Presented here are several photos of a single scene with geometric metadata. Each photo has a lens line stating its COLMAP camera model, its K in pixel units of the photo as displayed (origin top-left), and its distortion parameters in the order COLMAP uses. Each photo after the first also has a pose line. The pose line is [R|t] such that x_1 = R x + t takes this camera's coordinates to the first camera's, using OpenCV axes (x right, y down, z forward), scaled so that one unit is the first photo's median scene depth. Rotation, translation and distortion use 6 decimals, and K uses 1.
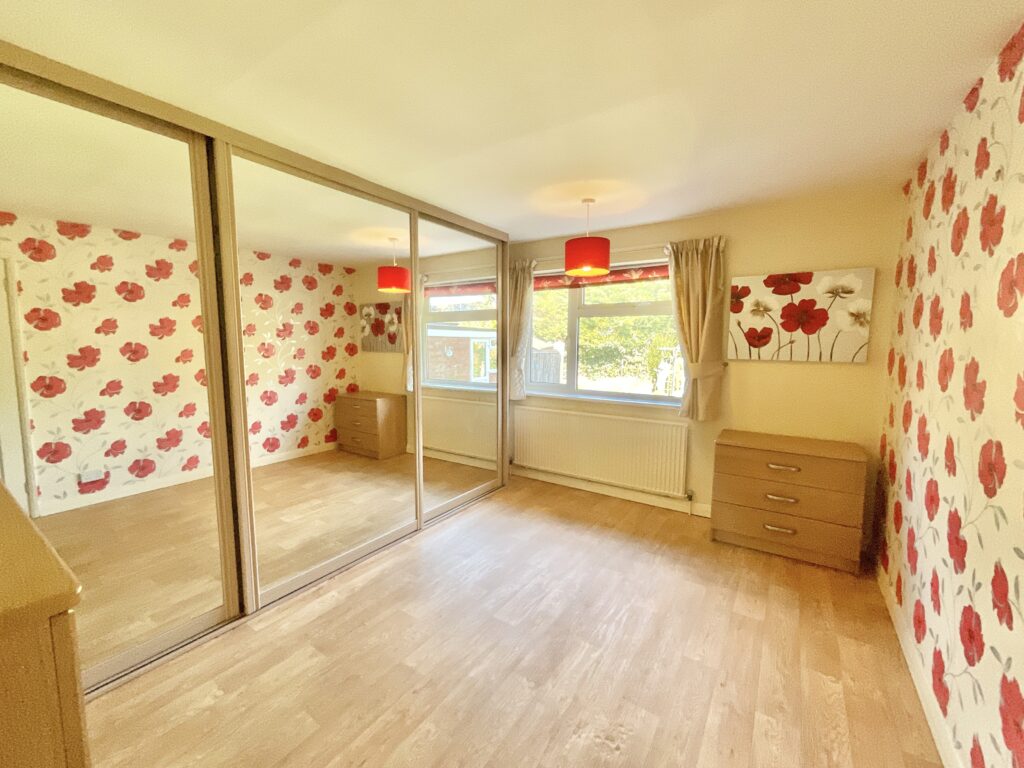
lens RADIAL K [[417.3, 0, 508.4], [0, 417.3, 385.6], [0, 0, 1]] dist [-0.003370, 0.000173]
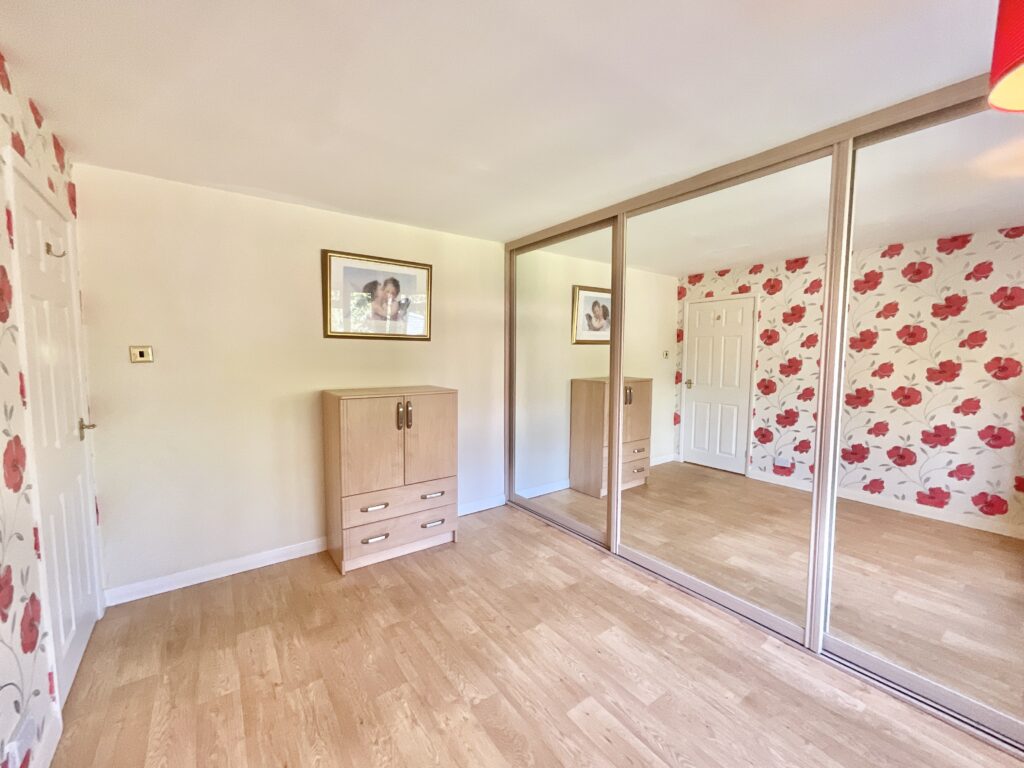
lens RADIAL K [[417.3, 0, 508.5], [0, 417.3, 381.7], [0, 0, 1]] dist [-0.003370, 0.000173]
pose [[-0.327710, 0.063473, -0.942644, 0.582223], [-0.108105, 0.988668, 0.104155, -0.083483], [0.938573, 0.136037, -0.317134, 0.823482]]
